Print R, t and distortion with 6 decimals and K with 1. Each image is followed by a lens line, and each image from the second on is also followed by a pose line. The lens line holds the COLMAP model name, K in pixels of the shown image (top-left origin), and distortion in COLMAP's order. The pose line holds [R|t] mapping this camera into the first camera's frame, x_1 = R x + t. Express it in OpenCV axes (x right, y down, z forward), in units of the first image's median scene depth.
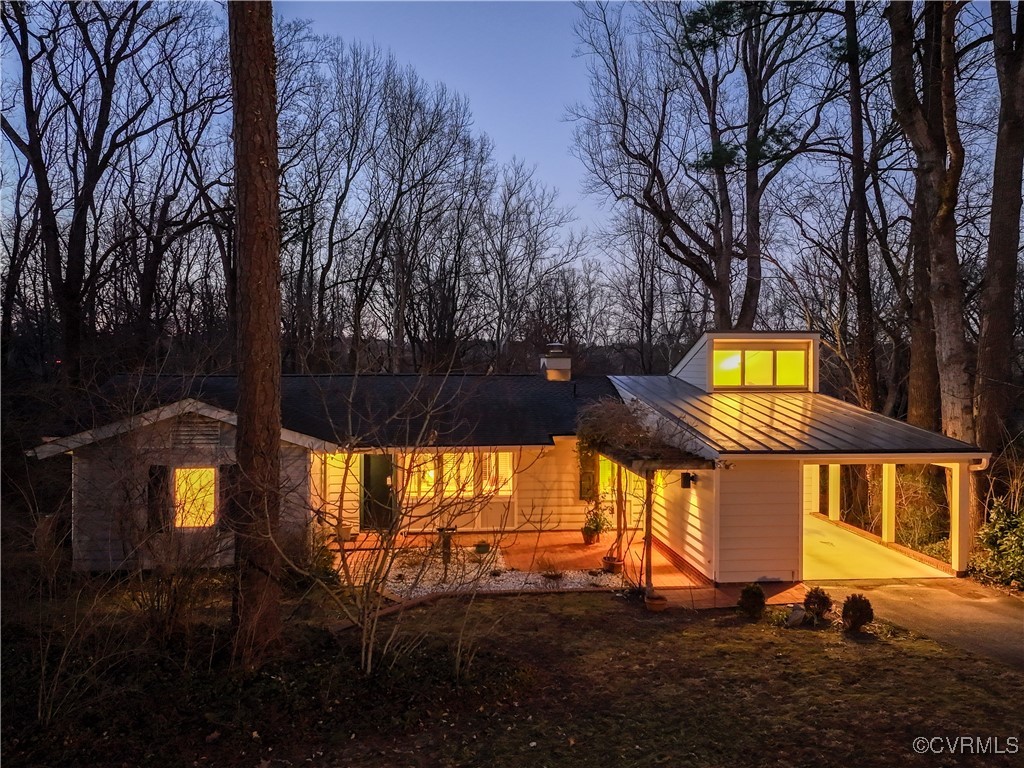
lens RADIAL K [[711.9, 0, 512.0], [0, 711.9, 329.0], [0, 0, 1]] dist [0.006787, 0.004226]
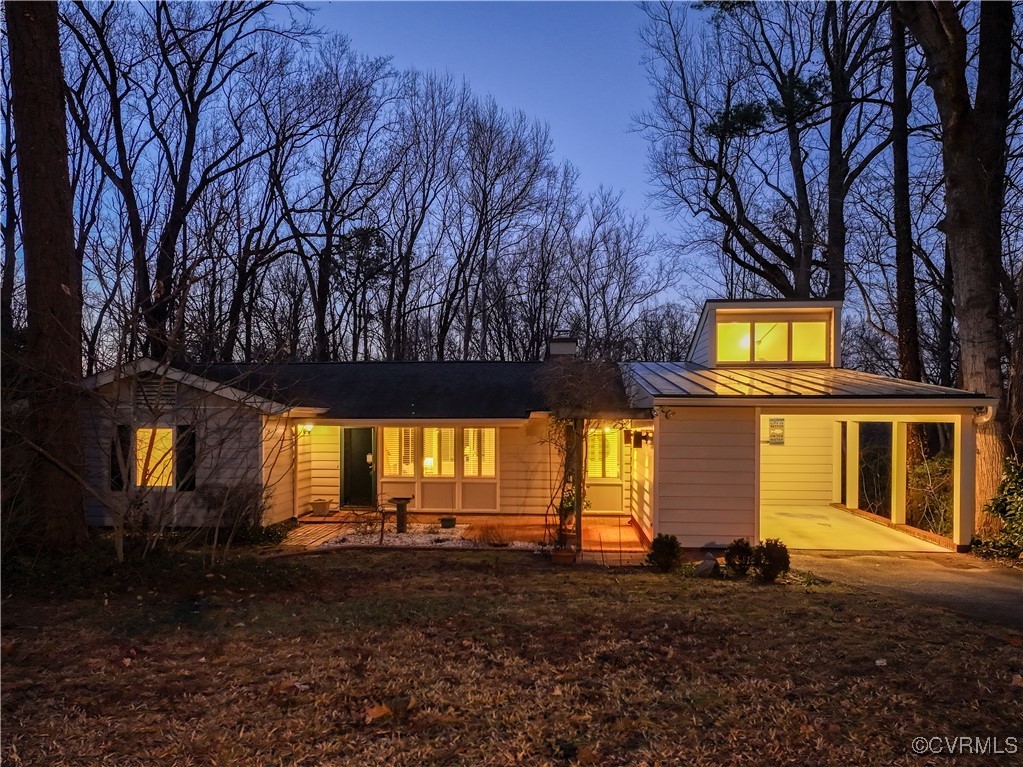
lens RADIAL K [[700.2, 0, 511.5], [0, 700.2, 383.5], [0, 0, 1]] dist [0.000397, 0.004390]
pose [[0.986160, -0.004337, -0.165740, 0.172356], [0.006073, 0.999932, 0.009974, 0.097378], [0.165686, -0.010843, 0.986119, 0.080650]]
